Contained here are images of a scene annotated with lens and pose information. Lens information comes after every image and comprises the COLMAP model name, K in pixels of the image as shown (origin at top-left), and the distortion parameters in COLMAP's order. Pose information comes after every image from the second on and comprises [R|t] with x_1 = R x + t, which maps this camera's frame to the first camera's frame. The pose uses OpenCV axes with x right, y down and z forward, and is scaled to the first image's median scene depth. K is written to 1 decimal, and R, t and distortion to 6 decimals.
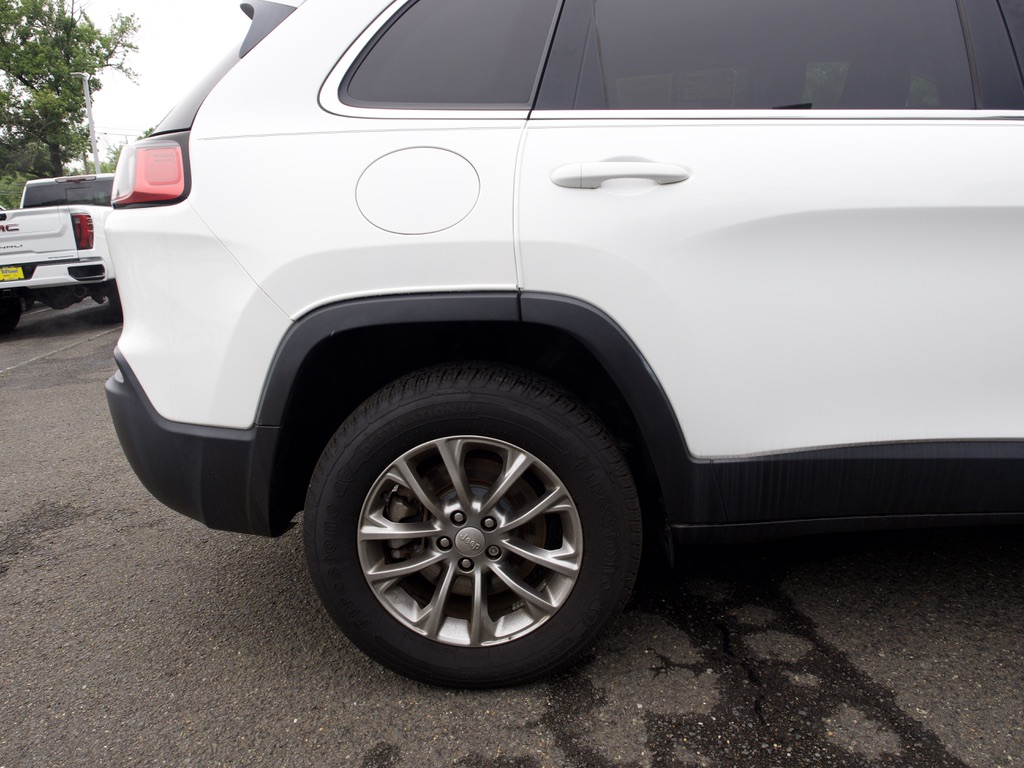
lens RADIAL K [[735.5, 0, 505.3], [0, 735.5, 386.0], [0, 0, 1]] dist [-0.010056, -0.006254]
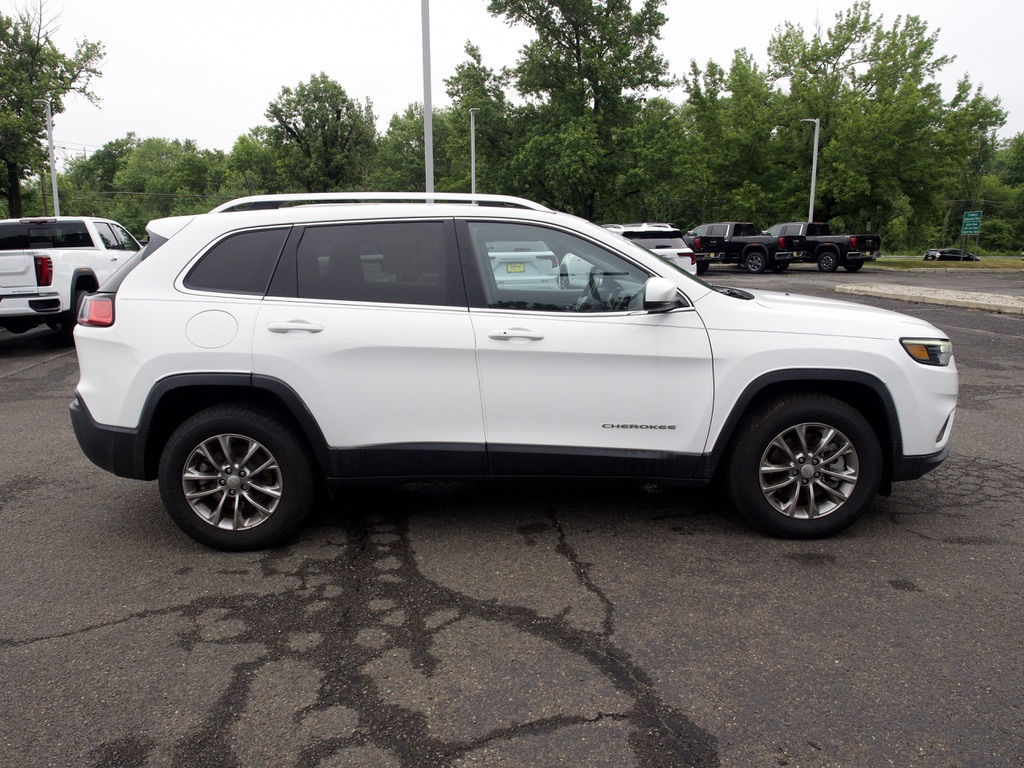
lens RADIAL K [[740.9, 0, 512.0], [0, 740.9, 384.0], [0, 0, 1]] dist [-0.012962, -0.001142]
pose [[0.997401, 0.037268, 0.061657, 0.634062], [-0.034766, 0.998547, -0.041177, -0.023264], [-0.063102, 0.038927, 0.997248, -1.286979]]
